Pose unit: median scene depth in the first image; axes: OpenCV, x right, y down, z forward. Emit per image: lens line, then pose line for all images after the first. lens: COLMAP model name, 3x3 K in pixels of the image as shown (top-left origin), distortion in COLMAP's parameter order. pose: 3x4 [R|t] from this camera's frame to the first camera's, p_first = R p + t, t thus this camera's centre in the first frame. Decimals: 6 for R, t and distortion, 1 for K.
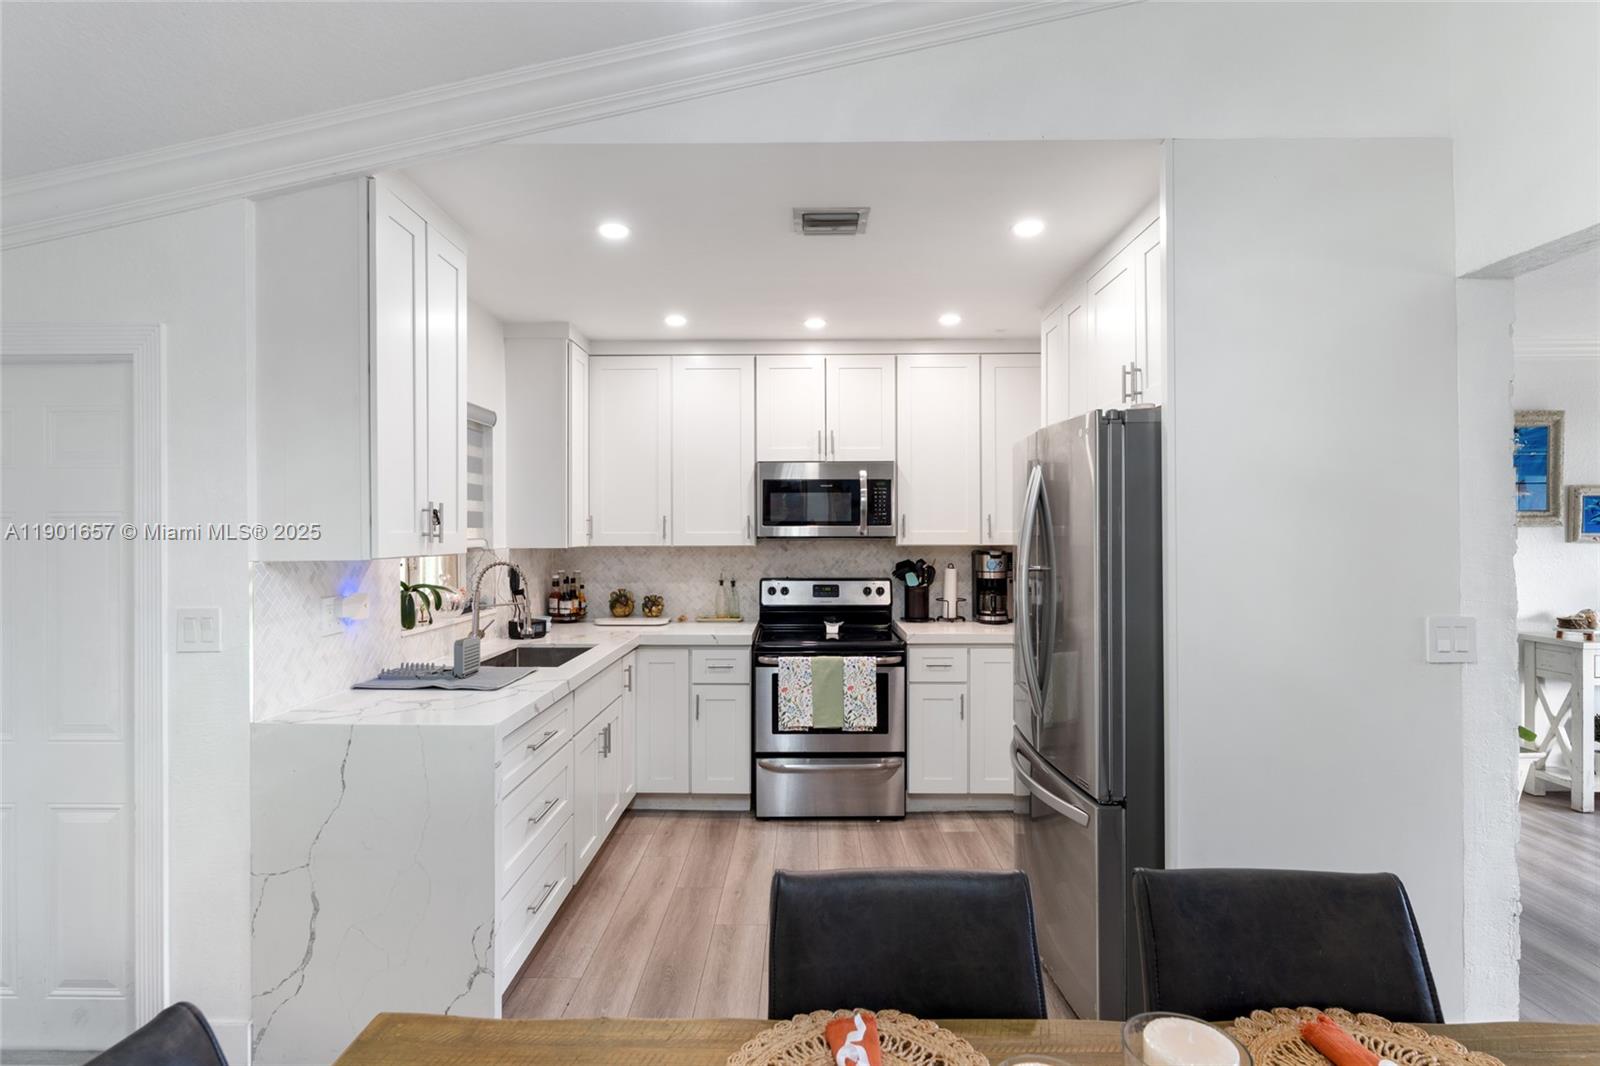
lens RADIAL K [[792.6, 0, 799.7], [0, 792.6, 527.9], [0, 0, 1]] dist [-0.001912, -0.000182]
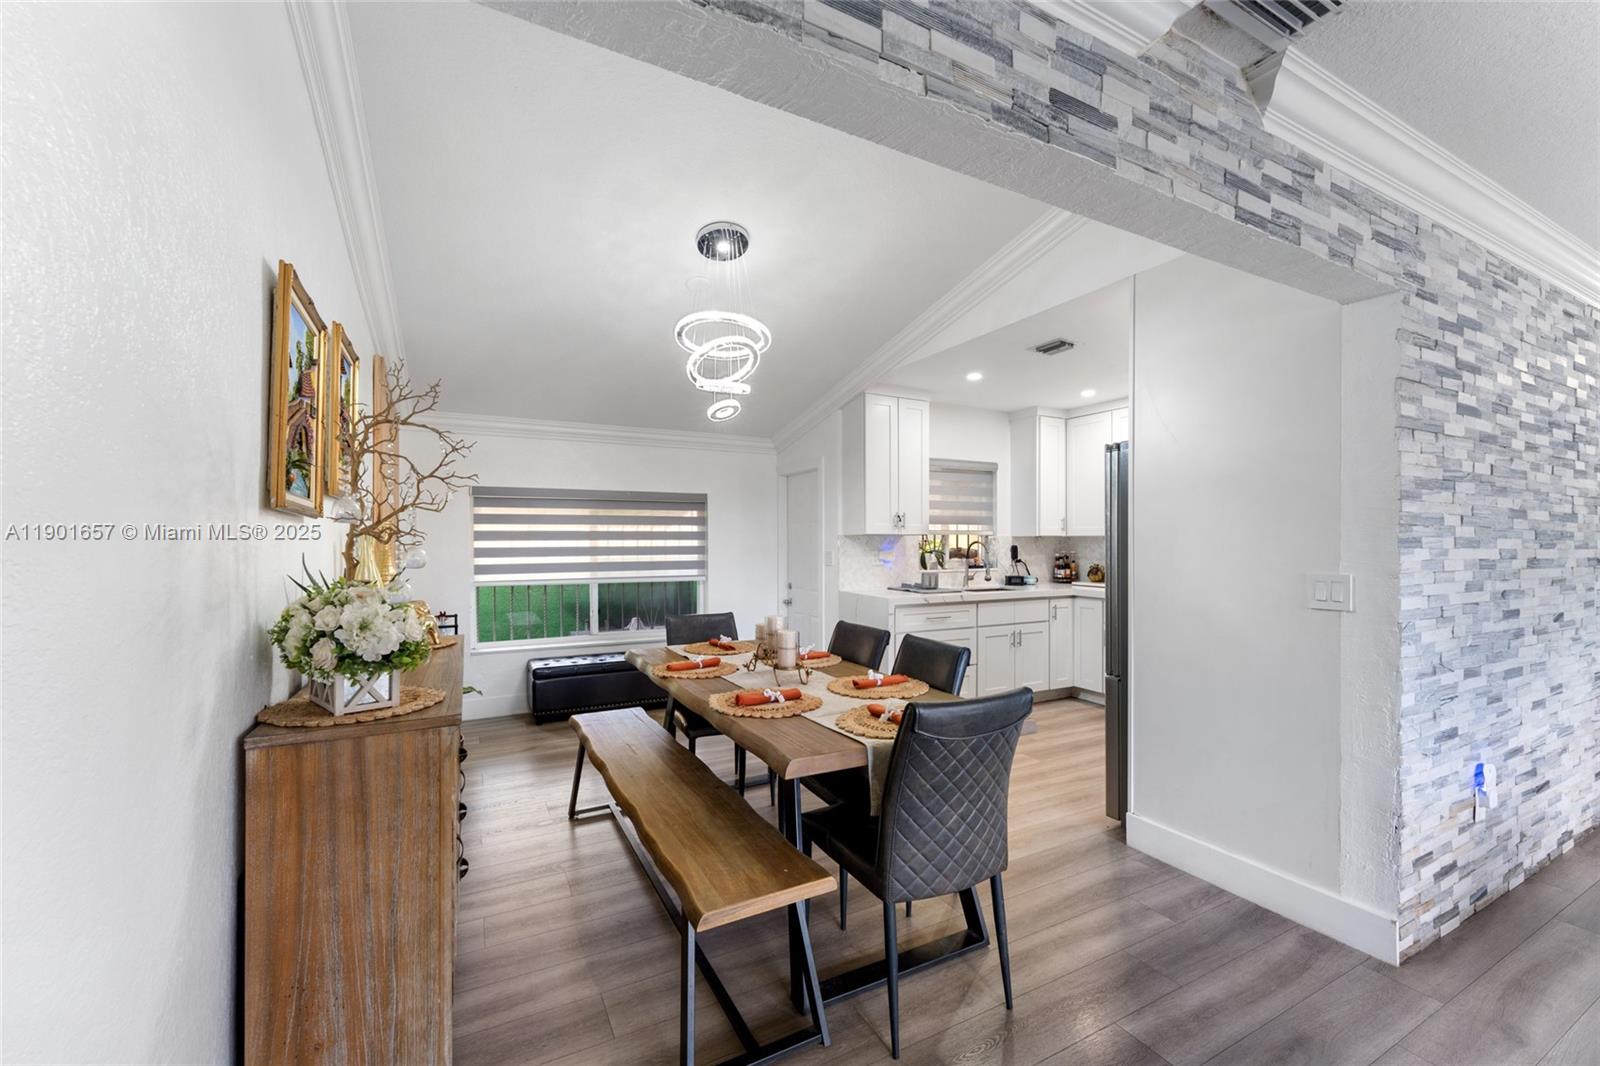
lens RADIAL K [[640.0, 0, 796.5], [0, 640.0, 538.4], [0, 0, 1]] dist [-0.002240, -0.000193]
pose [[0.473851, 0.000642, -0.880605, 1.032180], [0.001958, 0.999996, 0.001783, 0.040361], [0.880603, -0.002569, 0.473848, -0.193865]]
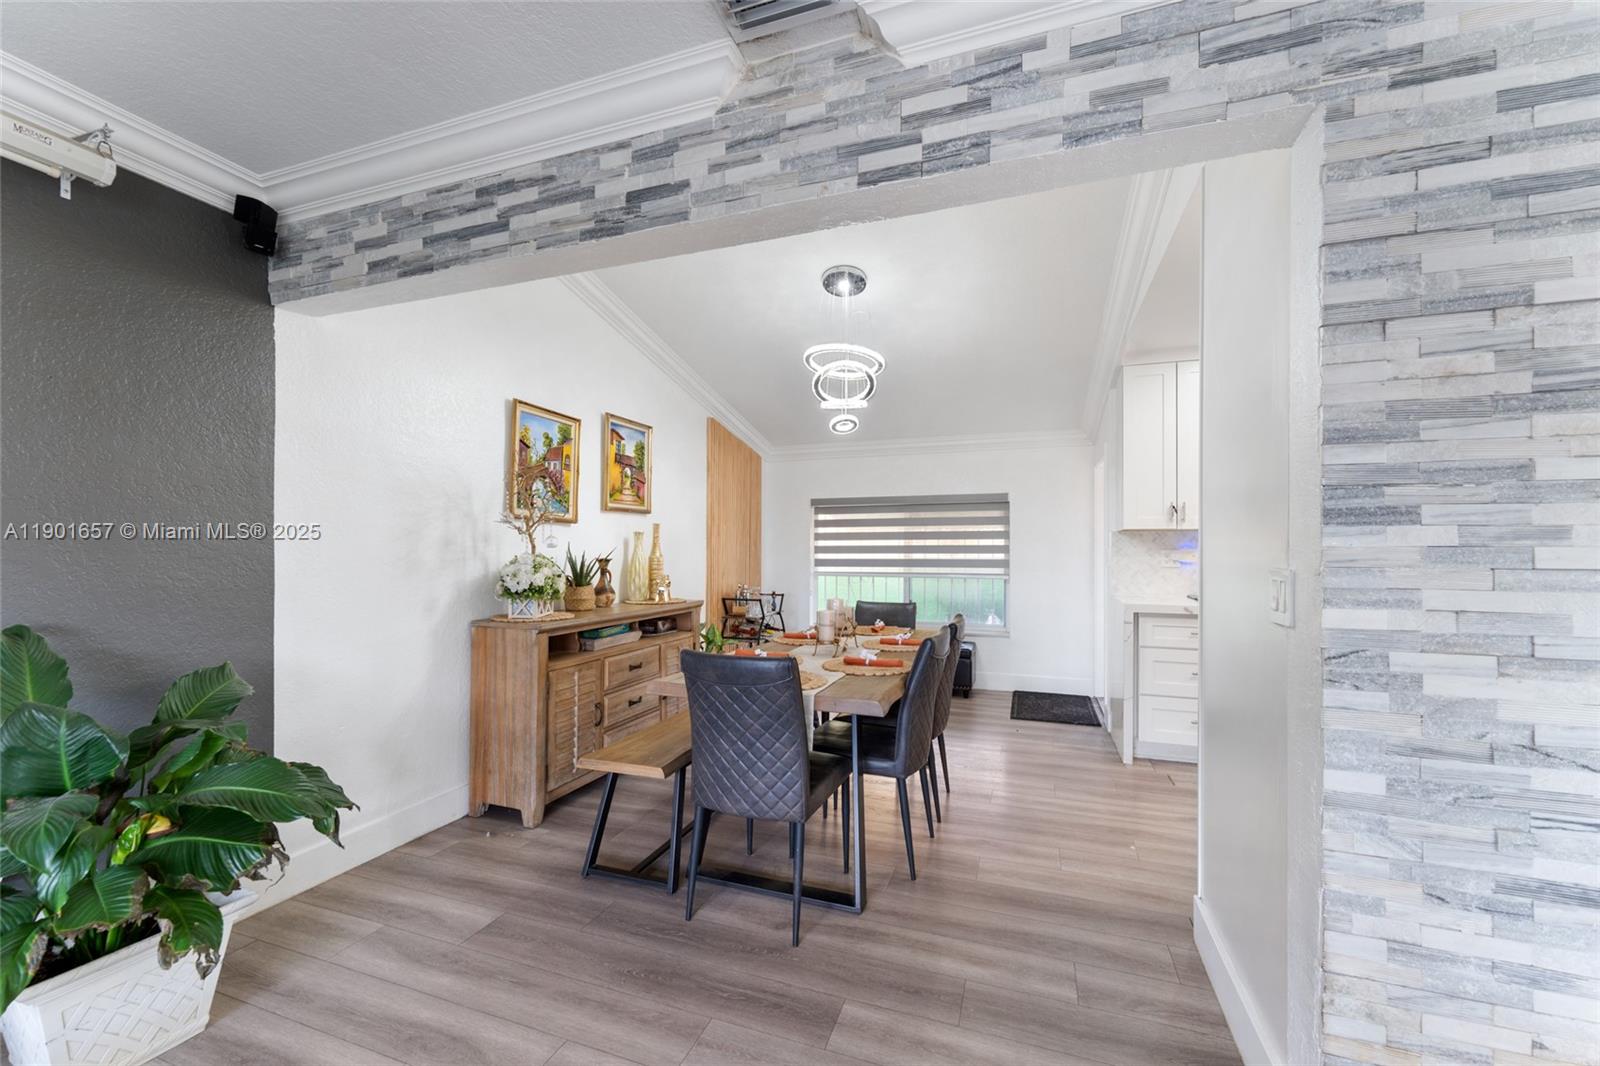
lens RADIAL K [[640.0, 0, 799.6], [0, 640.0, 538.2], [0, 0, 1]] dist [-0.002240, -0.000193]
pose [[-0.328861, -0.009893, -0.944326, 1.260810], [0.003784, 0.999923, -0.011793, 0.067994], [0.944371, -0.007452, -0.328798, 0.585660]]
